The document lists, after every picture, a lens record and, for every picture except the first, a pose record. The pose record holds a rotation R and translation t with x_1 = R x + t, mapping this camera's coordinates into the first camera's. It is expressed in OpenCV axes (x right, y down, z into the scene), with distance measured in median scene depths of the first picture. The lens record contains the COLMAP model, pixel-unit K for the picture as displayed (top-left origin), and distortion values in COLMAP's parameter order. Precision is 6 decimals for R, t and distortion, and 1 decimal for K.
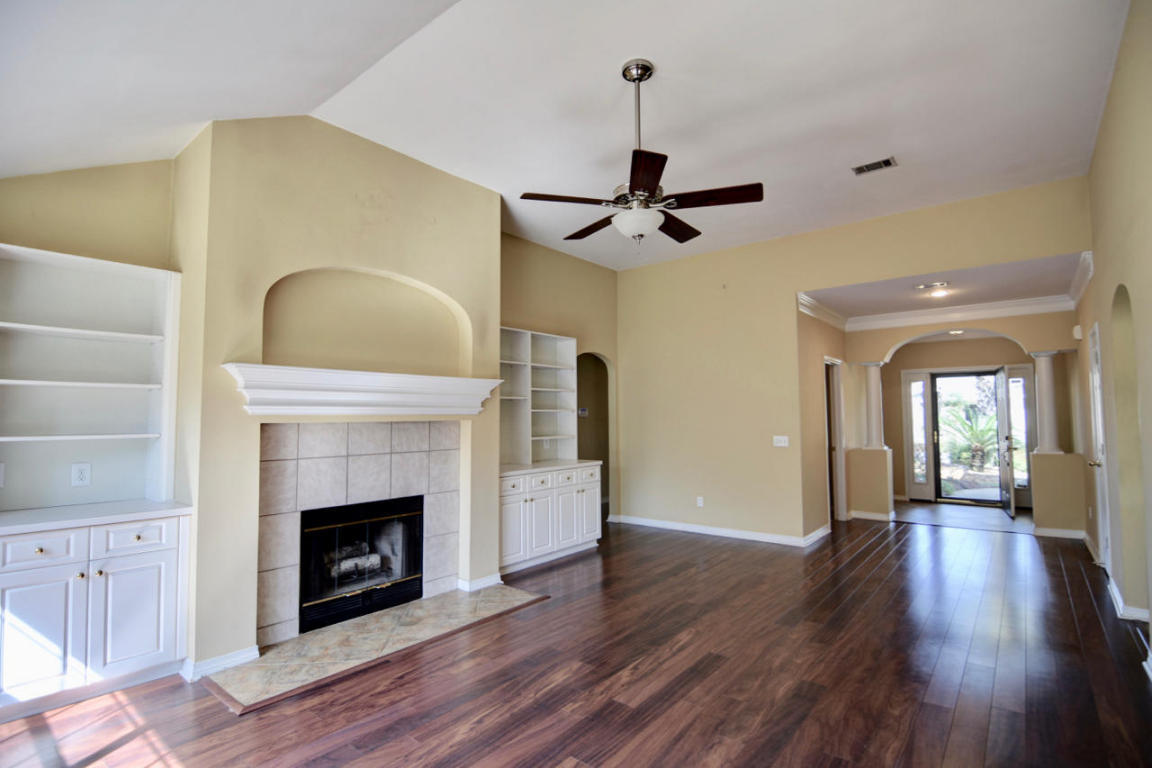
lens RADIAL K [[556.7, 0, 576.0], [0, 556.7, 384.0], [0, 0, 1]] dist [-0.000391, -0.000040]
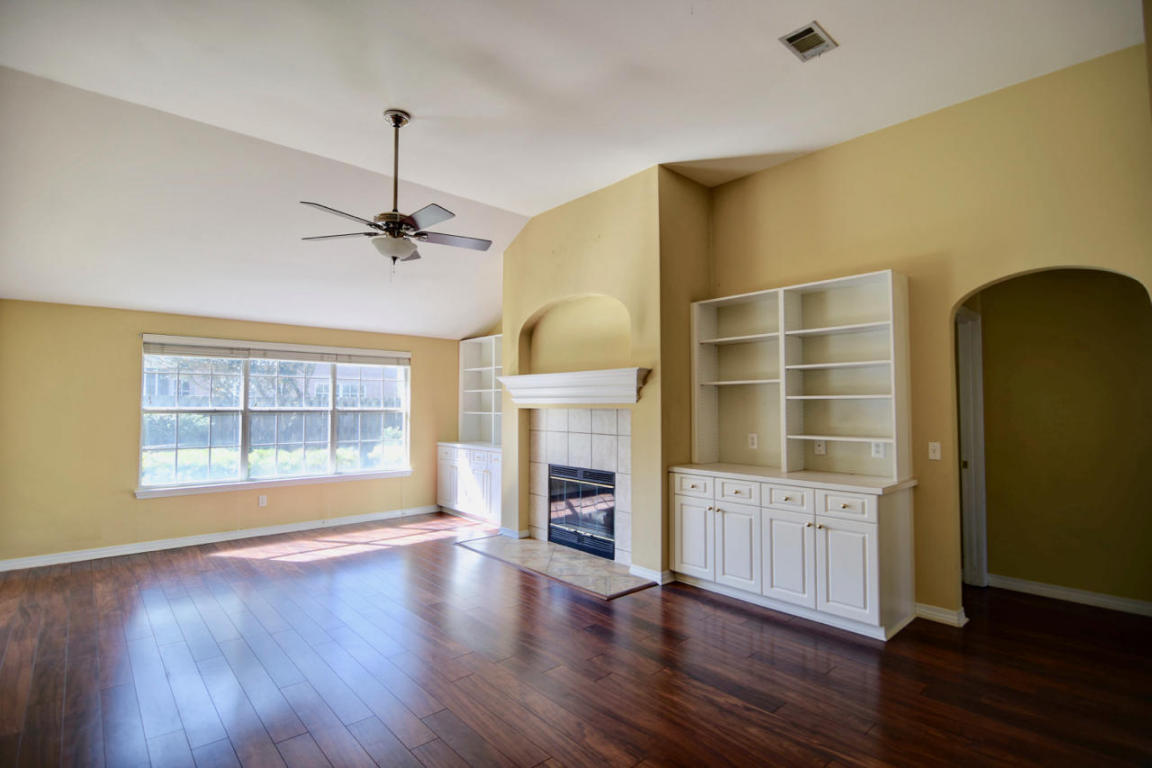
lens RADIAL K [[543.6, 0, 576.0], [0, 543.6, 384.0], [0, 0, 1]] dist [0.000632, 0.000029]
pose [[-0.149921, -0.038071, -0.987965, 0.868762], [0.054126, 0.997444, -0.046650, 0.064488], [0.987215, -0.060468, -0.147477, 1.109297]]
